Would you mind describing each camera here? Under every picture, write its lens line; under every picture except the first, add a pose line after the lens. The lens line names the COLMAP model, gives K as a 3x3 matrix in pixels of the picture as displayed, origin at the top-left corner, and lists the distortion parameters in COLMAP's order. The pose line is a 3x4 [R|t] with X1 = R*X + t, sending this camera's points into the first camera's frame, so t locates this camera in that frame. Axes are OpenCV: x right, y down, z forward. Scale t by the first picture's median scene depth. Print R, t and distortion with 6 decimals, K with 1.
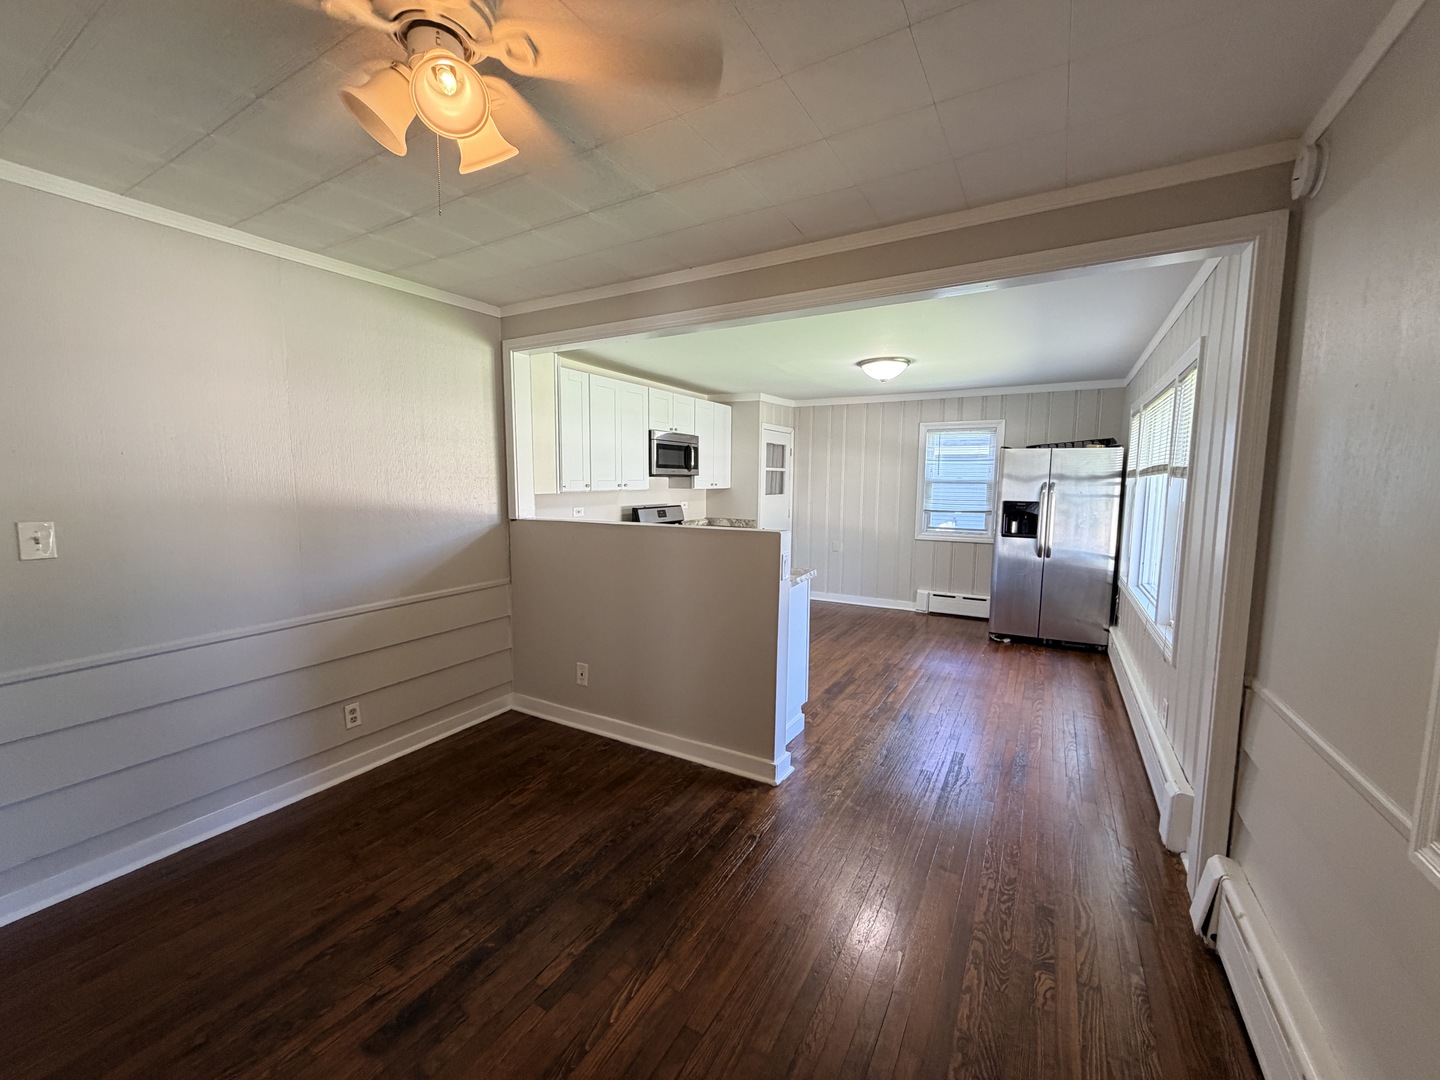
lens RADIAL K [[577.1, 0, 719.7], [0, 577.1, 539.7], [0, 0, 1]] dist [-0.003203, 0.000702]
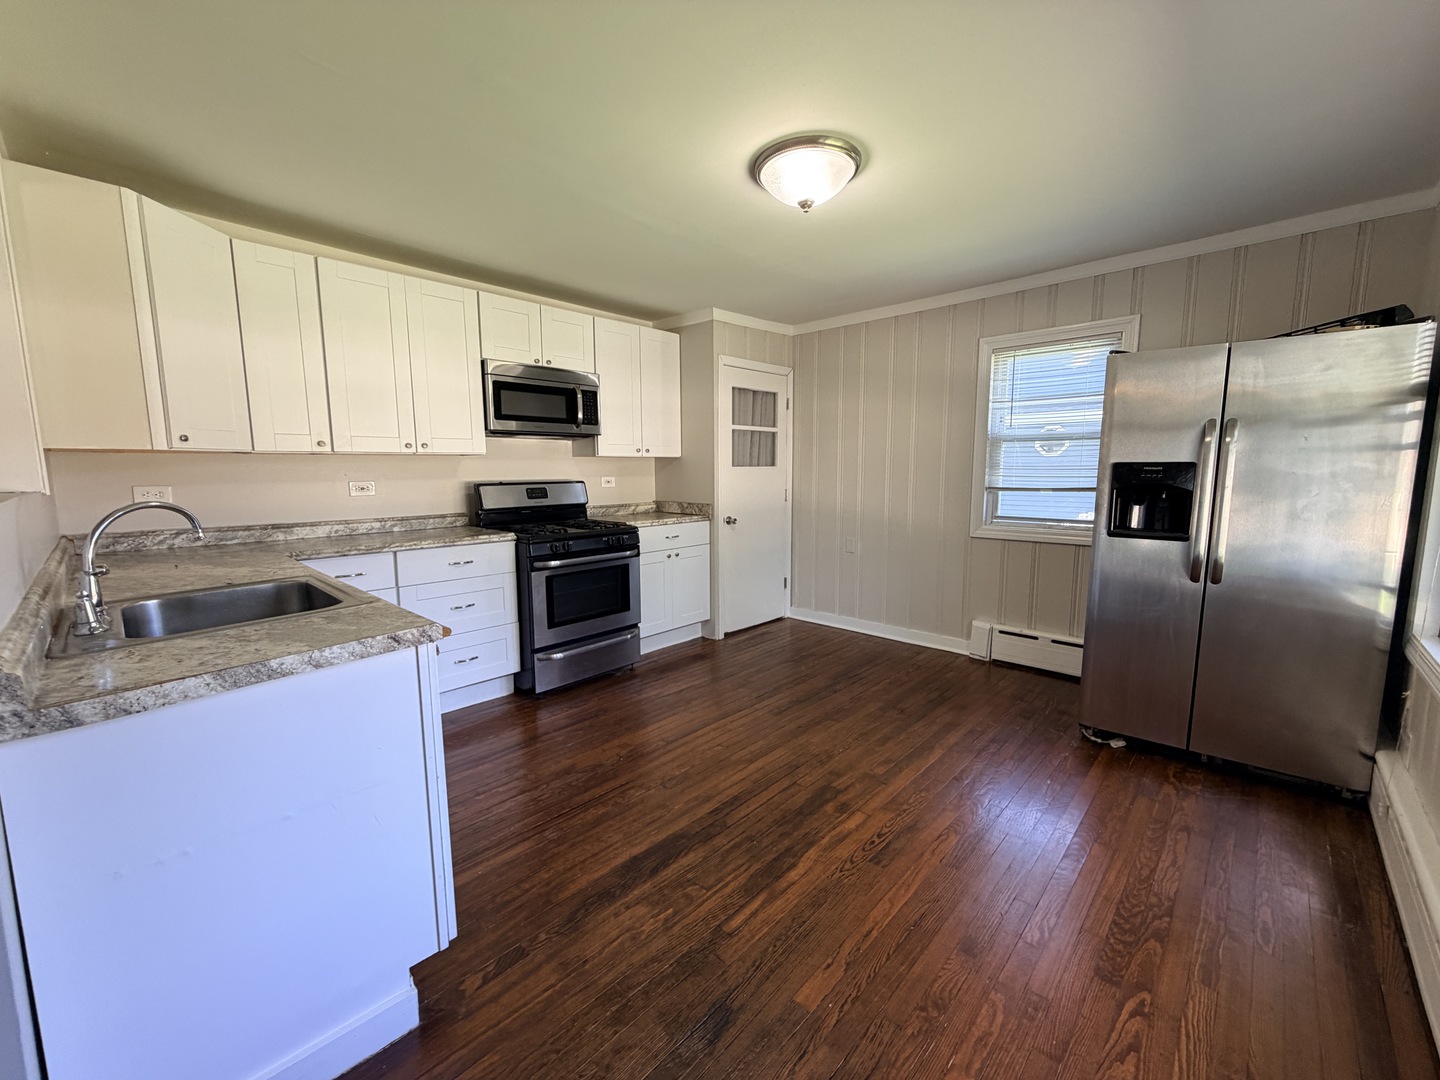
lens RADIAL K [[577.1, 0, 715.5], [0, 577.1, 538.3], [0, 0, 1]] dist [-0.003203, 0.000702]
pose [[0.969853, 0.016303, -0.243144, 0.289892], [-0.011881, 0.999736, 0.019643, -0.009421], [0.243400, -0.016162, 0.969791, 0.451627]]
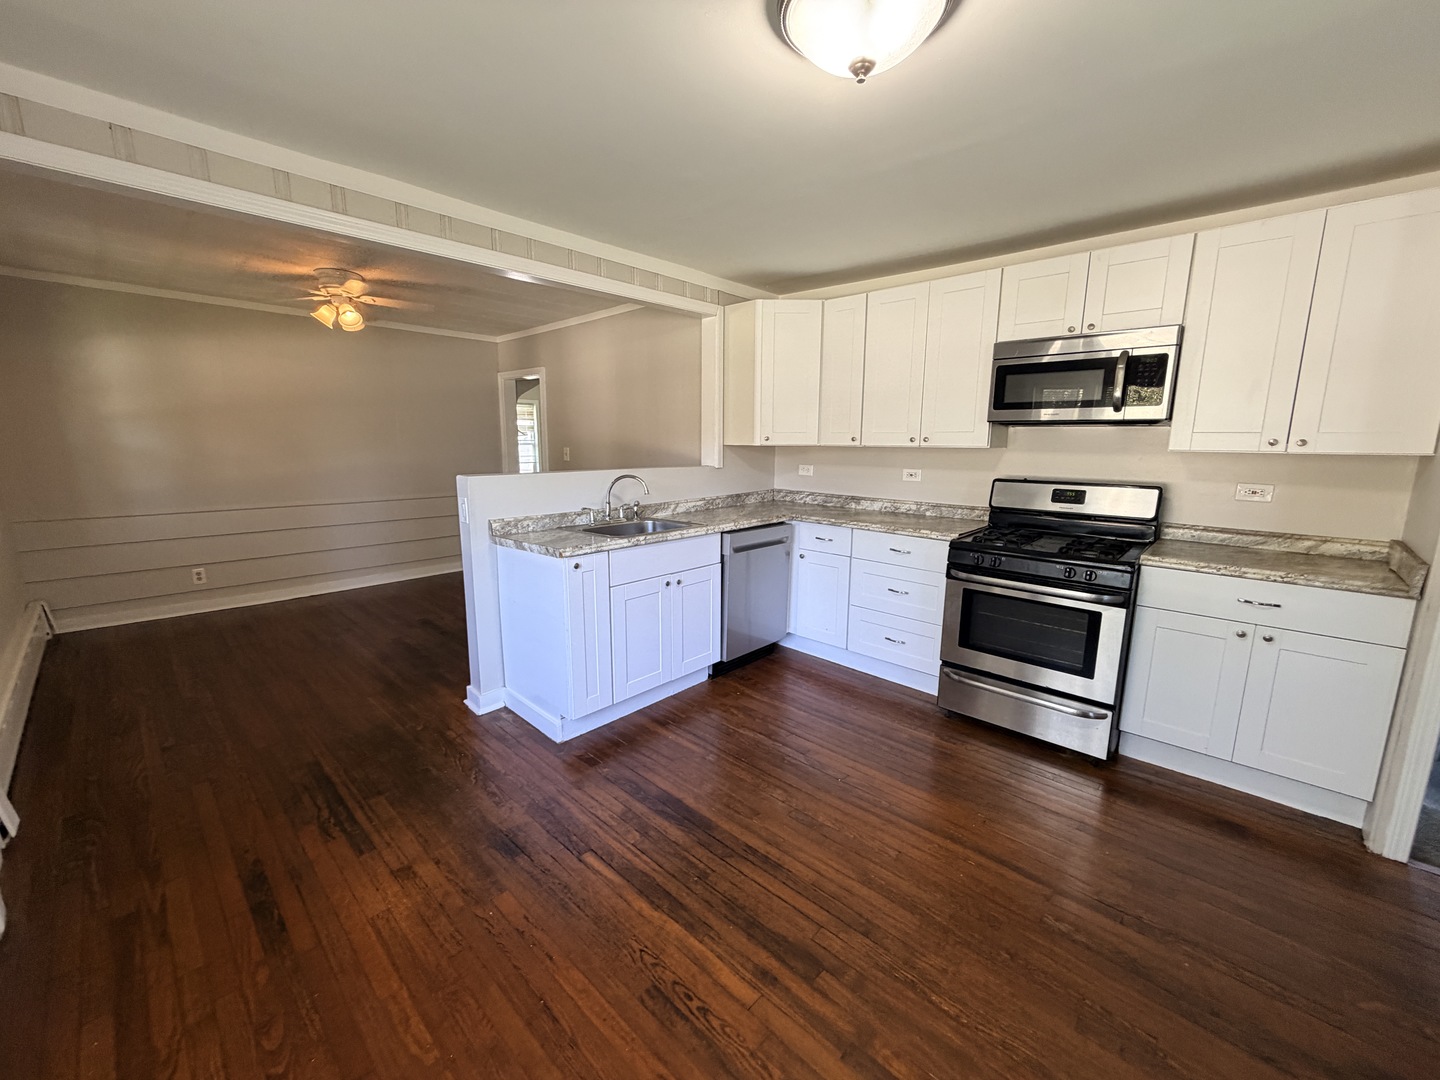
lens RADIAL K [[577.1, 0, 720.3], [0, 577.1, 539.9], [0, 0, 1]] dist [-0.003203, 0.000702]
pose [[-0.233441, 0.162569, -0.958685, 0.541463], [-0.108292, 0.975445, 0.191781, -0.080617], [0.966322, 0.148588, -0.210104, 0.898449]]
